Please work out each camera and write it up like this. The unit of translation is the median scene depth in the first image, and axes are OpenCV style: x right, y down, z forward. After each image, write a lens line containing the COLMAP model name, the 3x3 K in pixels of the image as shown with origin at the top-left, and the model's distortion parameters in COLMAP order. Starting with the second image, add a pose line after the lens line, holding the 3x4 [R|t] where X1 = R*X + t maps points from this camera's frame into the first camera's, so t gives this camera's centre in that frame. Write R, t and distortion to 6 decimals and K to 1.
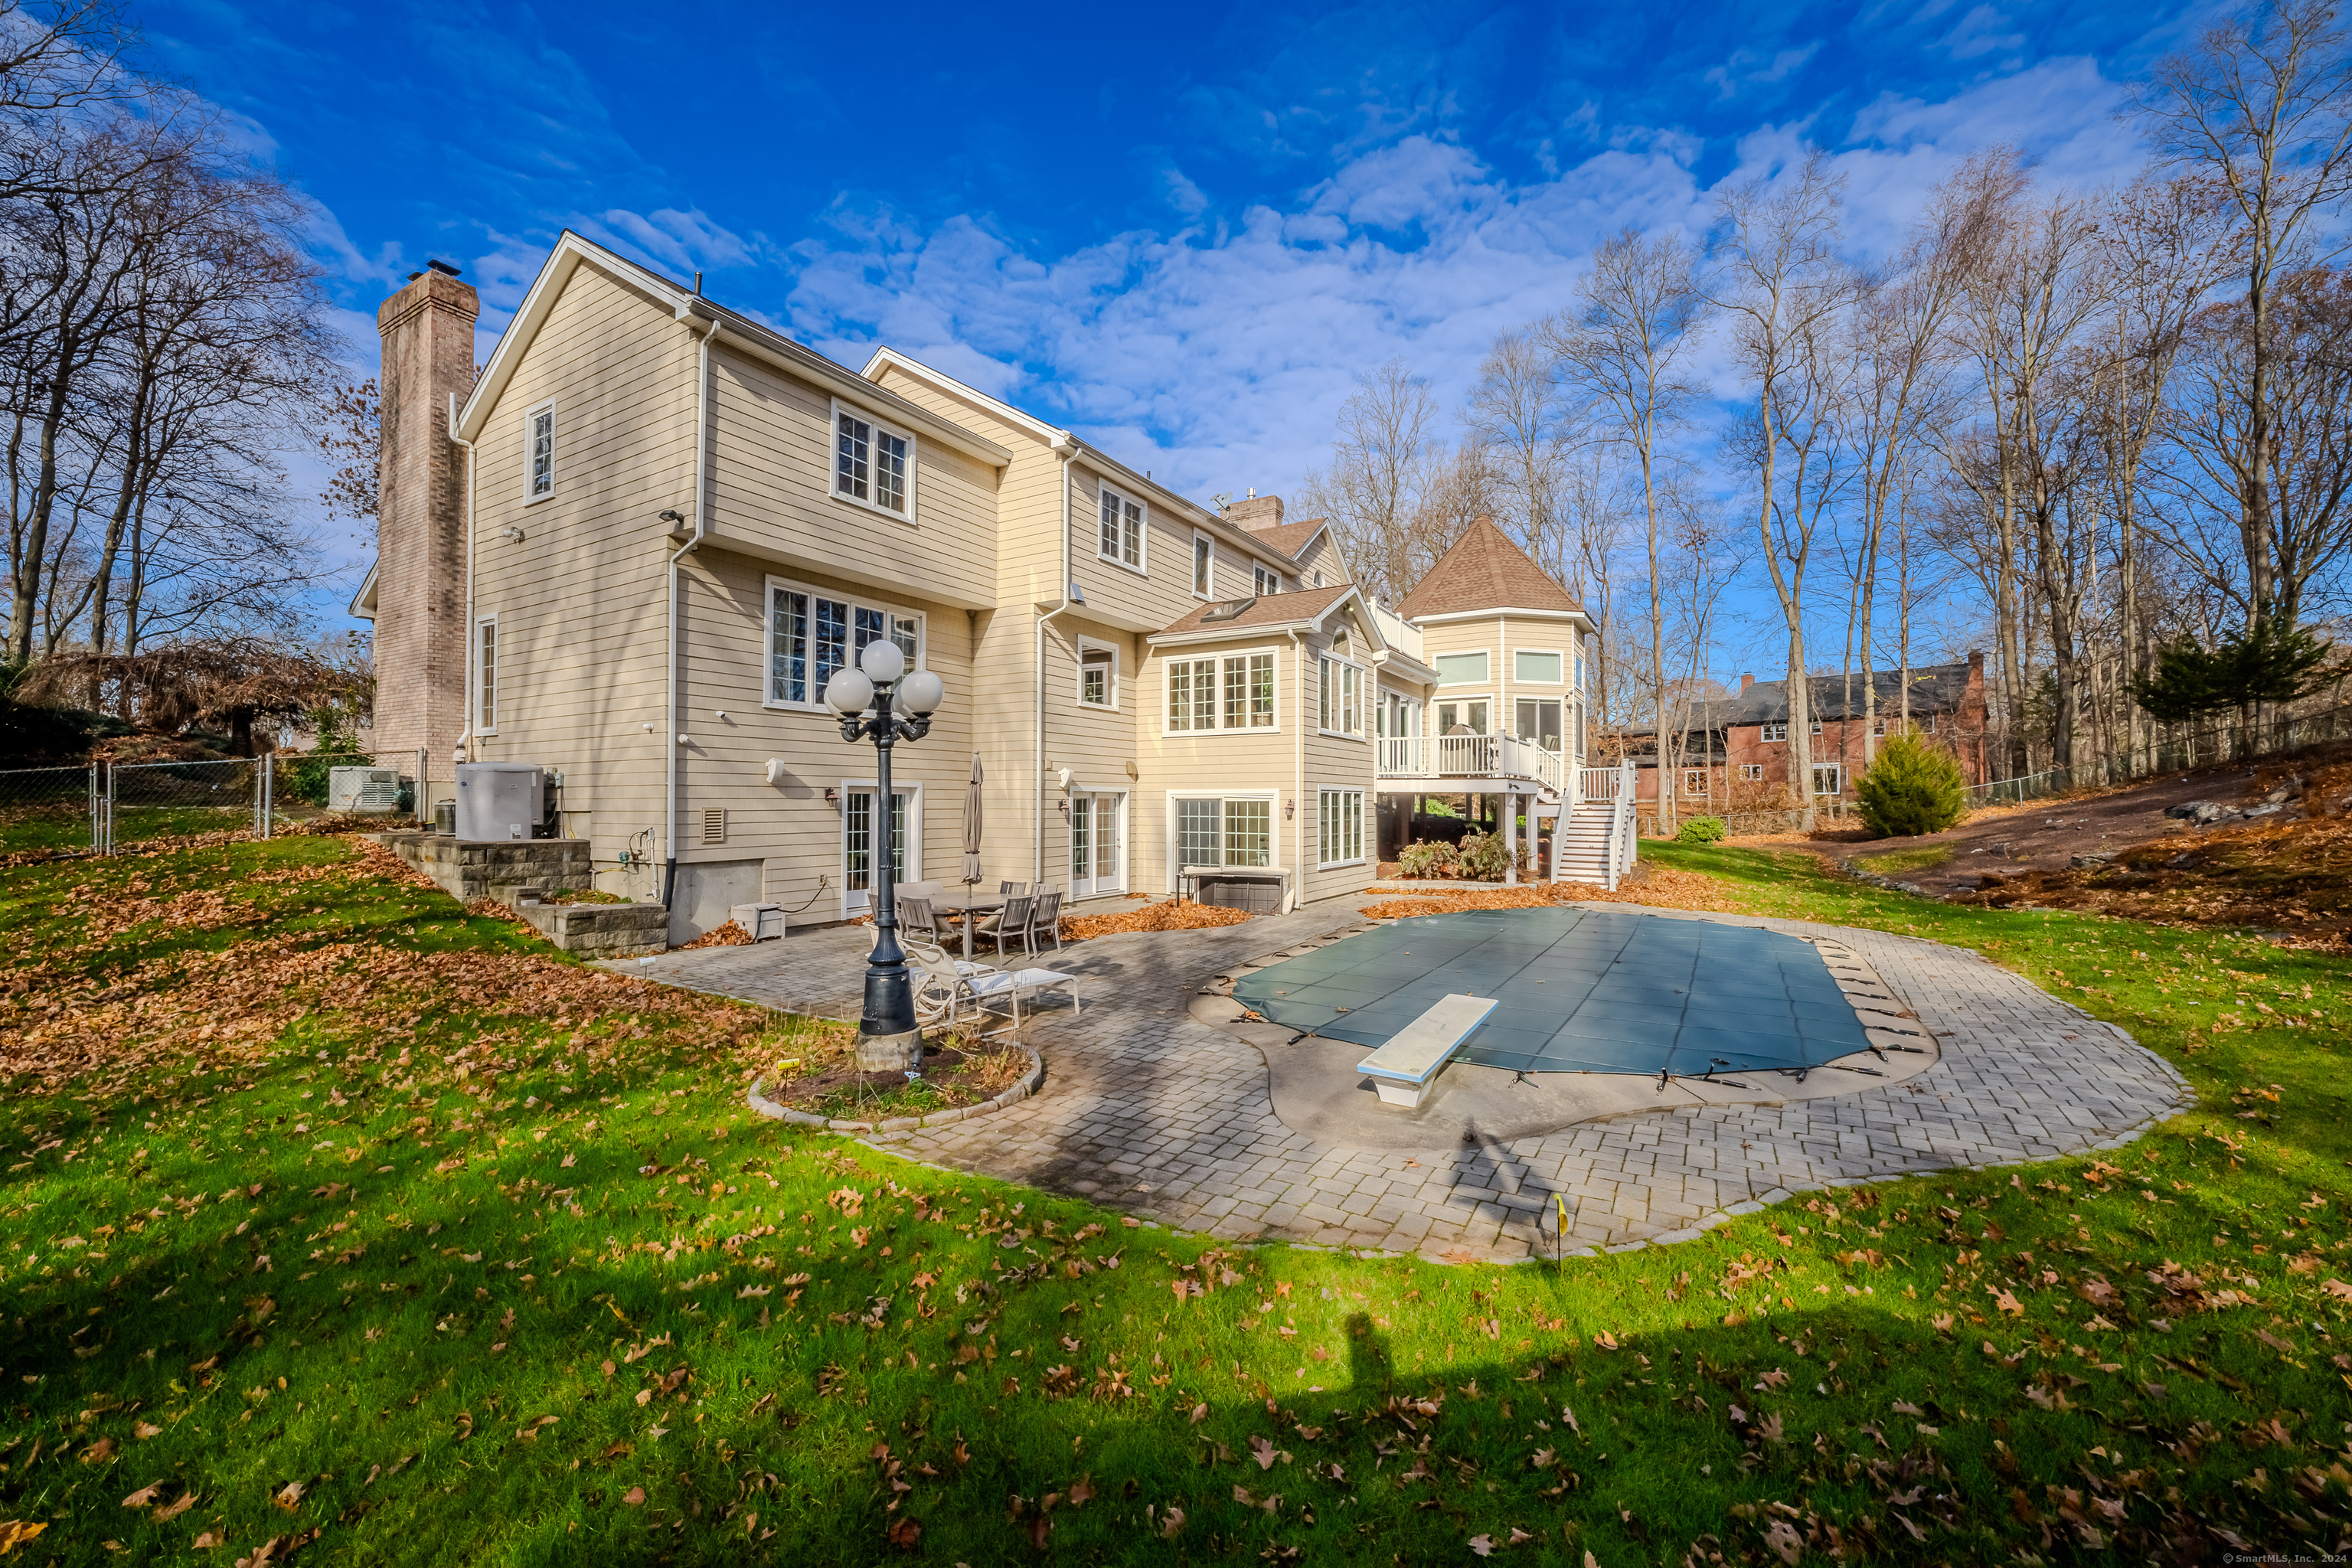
lens RADIAL K [[908.6, 0, 1175.6], [0, 908.6, 794.9], [0, 0, 1]] dist [-0.001347, -0.000089]
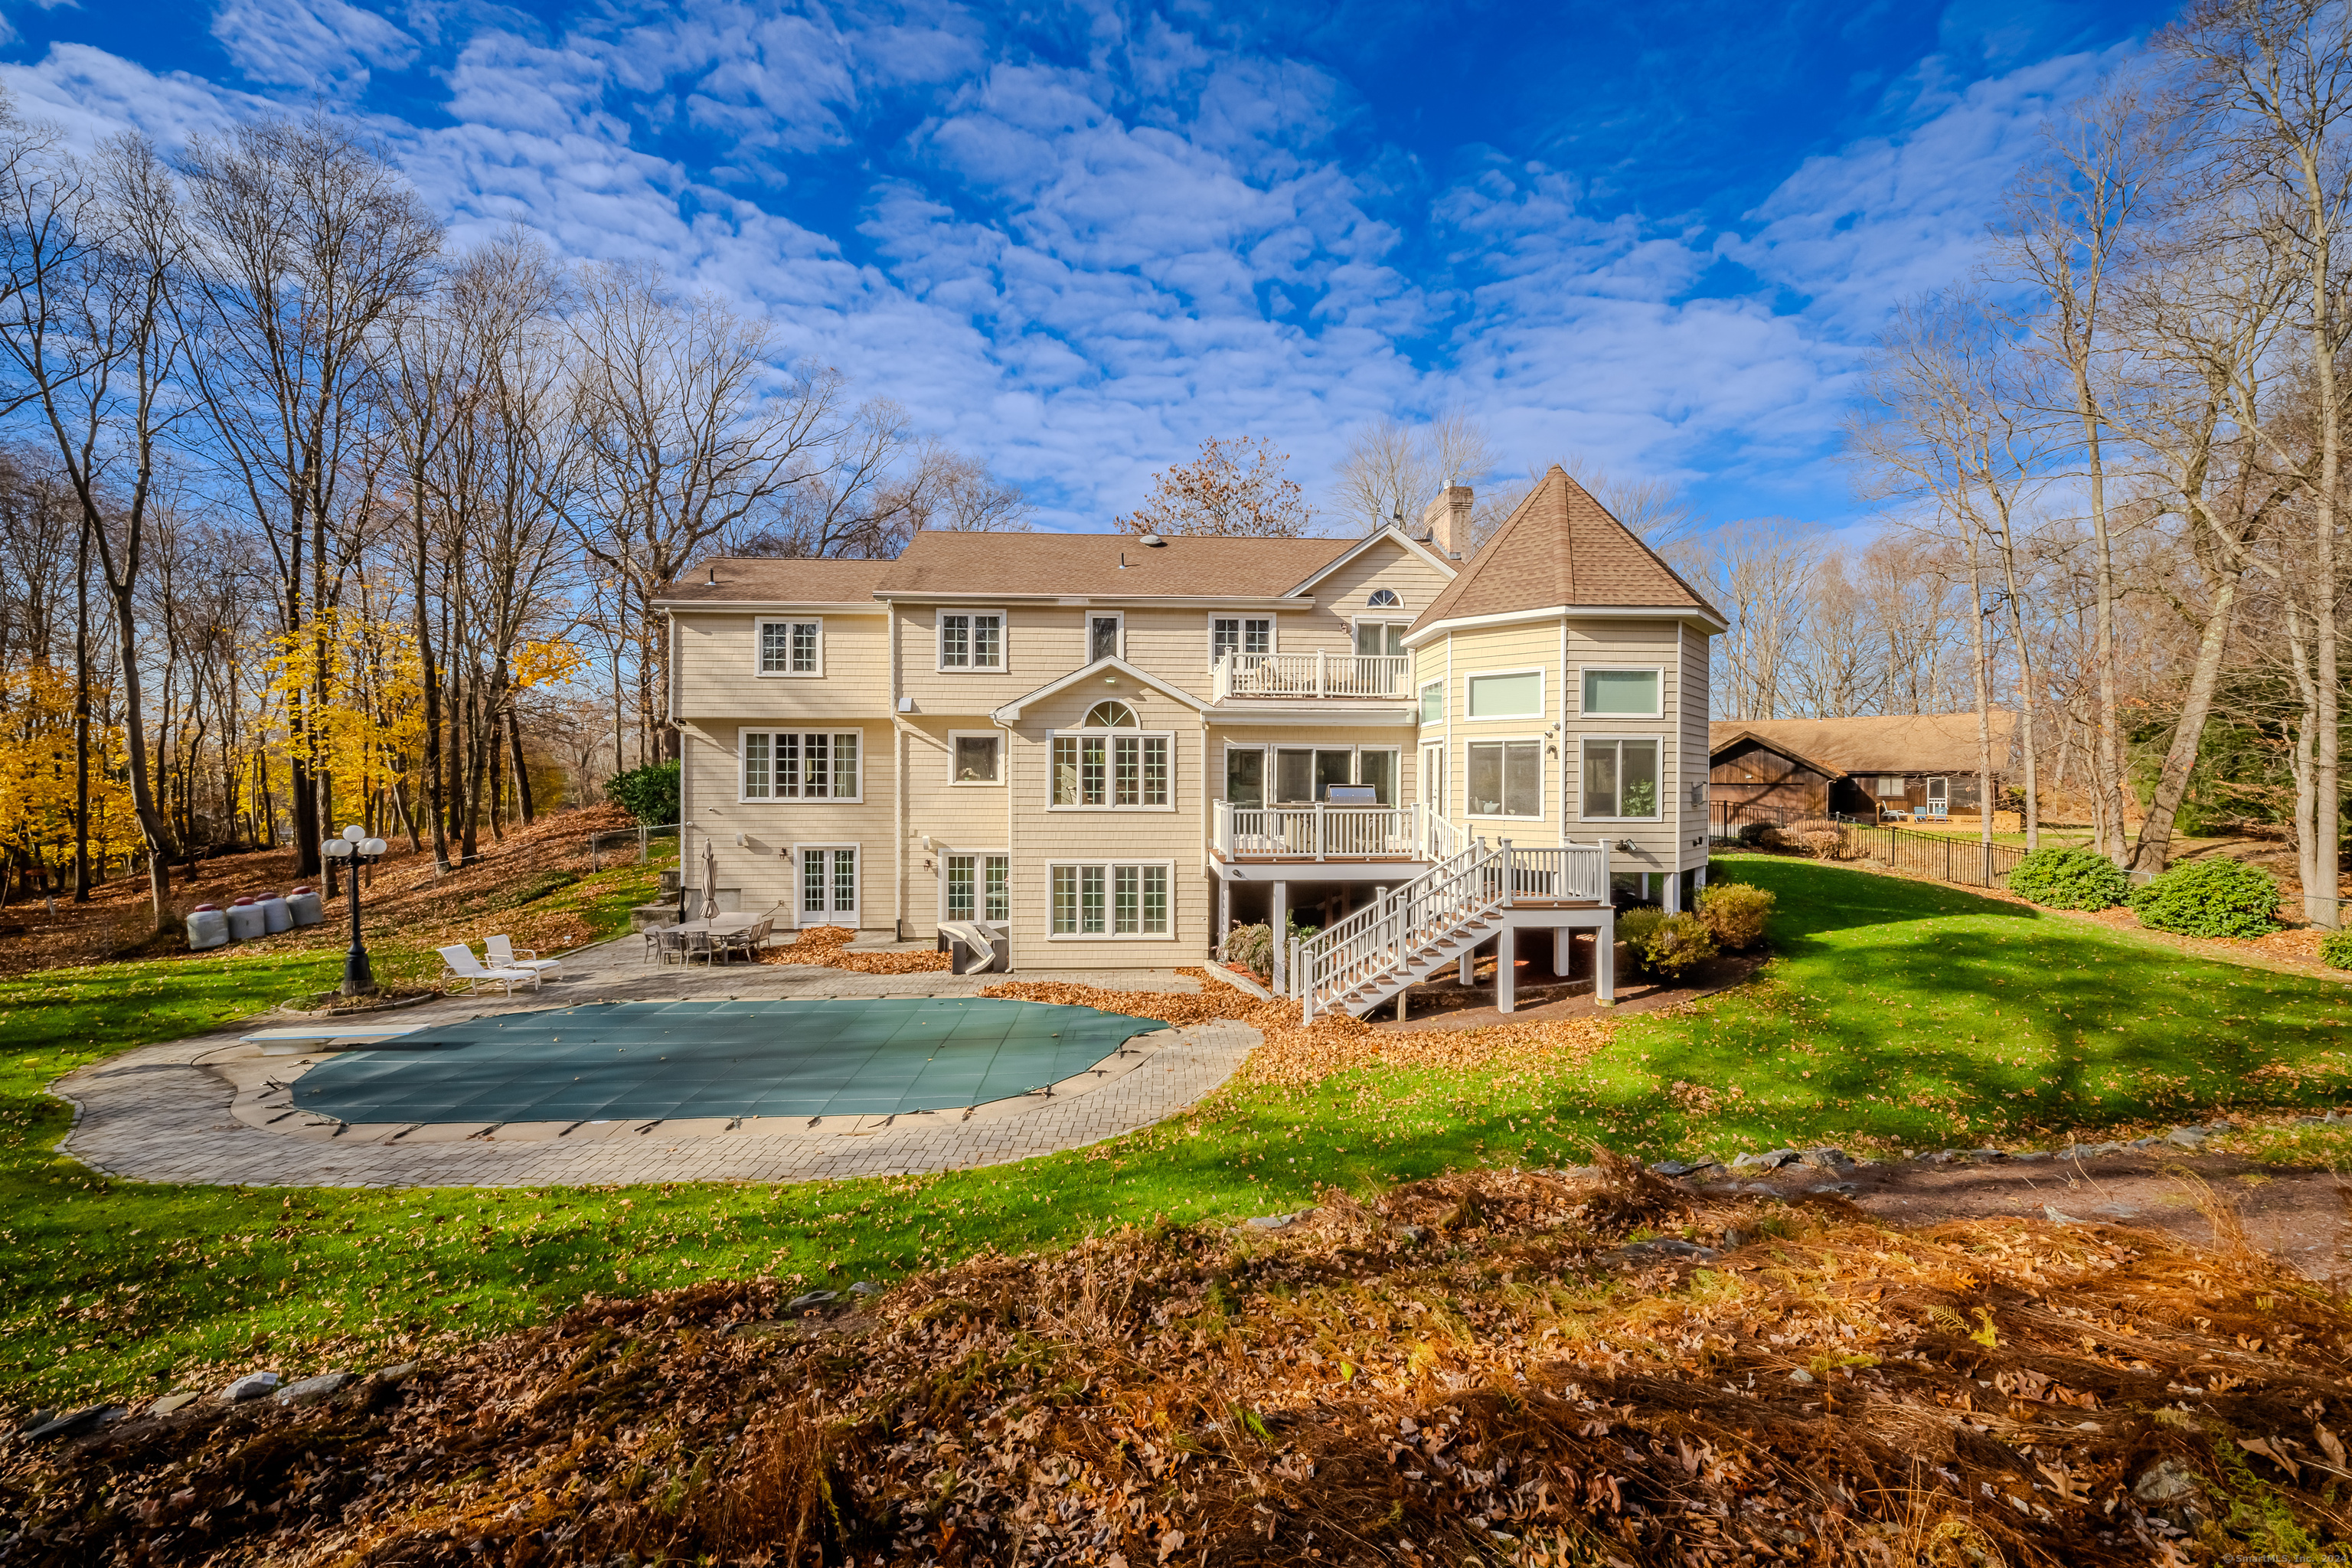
lens RADIAL K [[908.6, 0, 1175.6], [0, 908.6, 794.9], [0, 0, 1]] dist [-0.001347, -0.000089]
pose [[0.558466, 0.004944, -0.829513, 1.134784], [-0.001046, 0.999986, 0.005256, -0.093200], [0.829527, -0.002067, 0.558463, 0.555212]]
